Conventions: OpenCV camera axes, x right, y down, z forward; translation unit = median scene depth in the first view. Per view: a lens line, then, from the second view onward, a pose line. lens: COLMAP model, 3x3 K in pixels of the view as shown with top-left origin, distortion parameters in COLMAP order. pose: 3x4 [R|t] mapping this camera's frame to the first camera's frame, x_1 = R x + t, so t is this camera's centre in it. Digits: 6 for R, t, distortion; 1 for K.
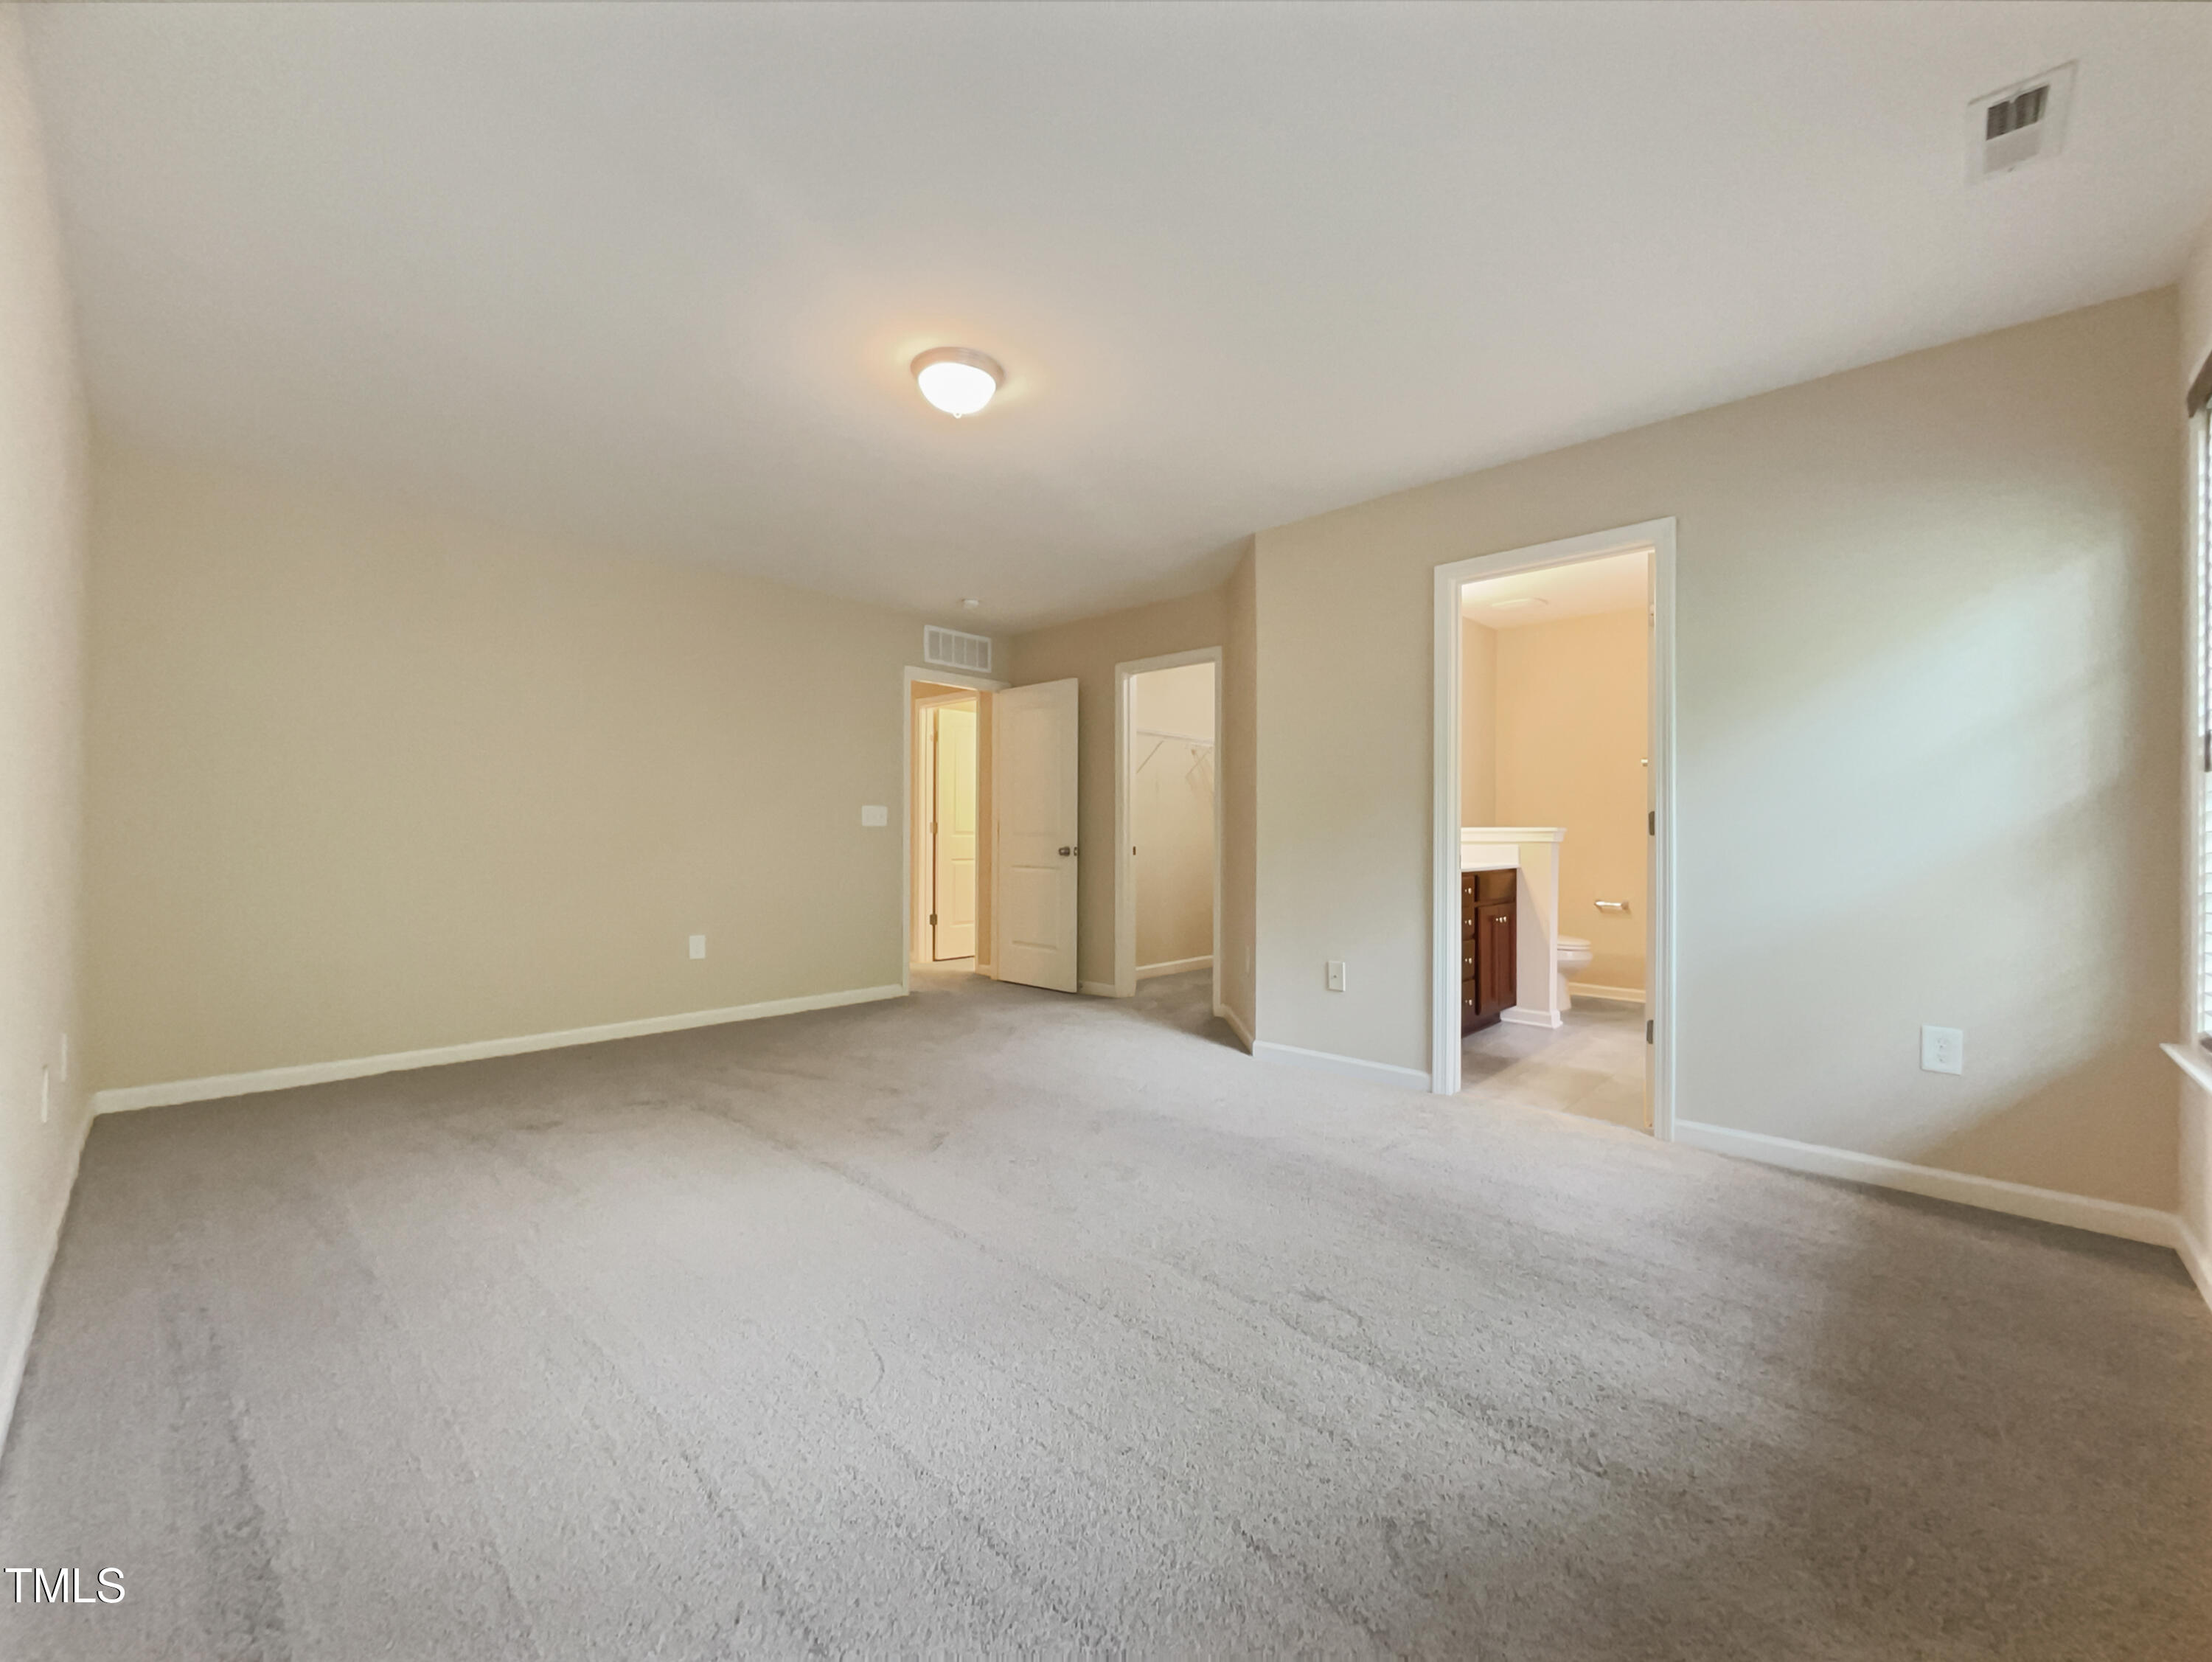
lens RADIAL K [[889.8, 0, 1099.2], [0, 889.8, 834.7], [0, 0, 1]] dist [-0.002508, -0.000199]
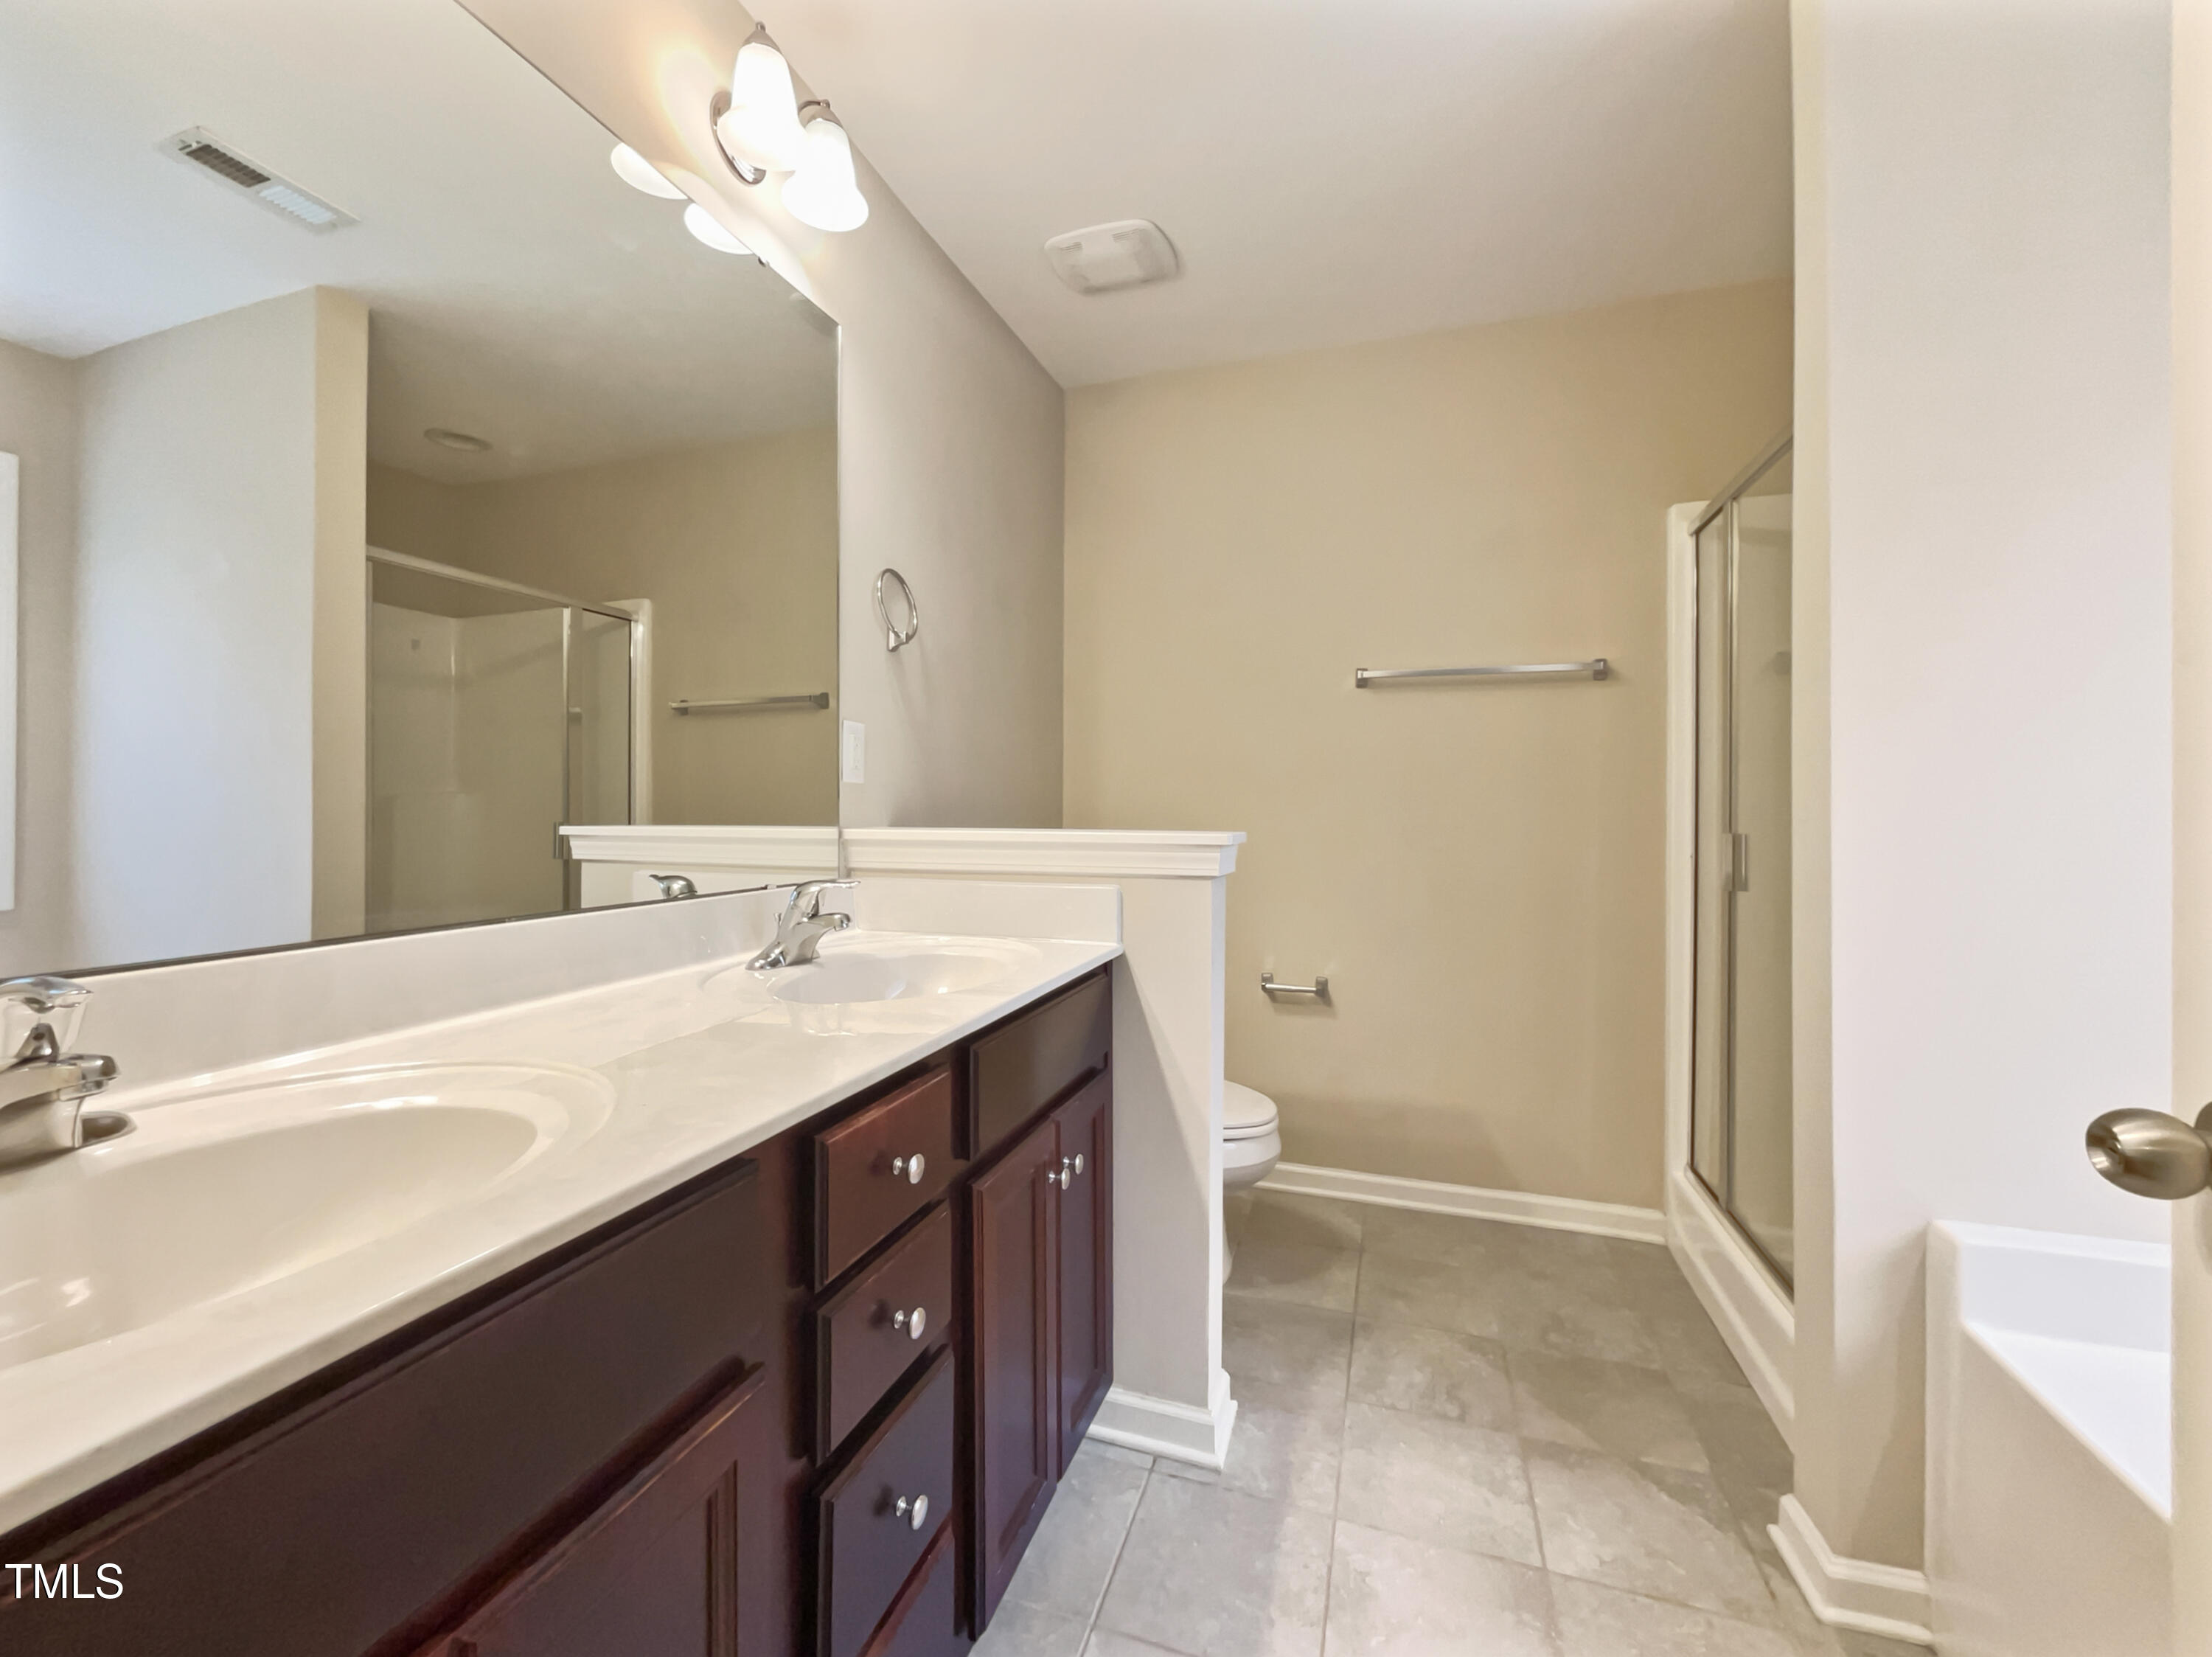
lens RADIAL K [[889.8, 0, 1104.3], [0, 889.8, 819.4], [0, 0, 1]] dist [-0.002508, -0.000199]
pose [[0.907693, -0.005530, 0.419599, 0.332142], [0.004675, 0.999984, 0.003065, -0.013753], [-0.419610, -0.000821, 0.907704, 0.710597]]
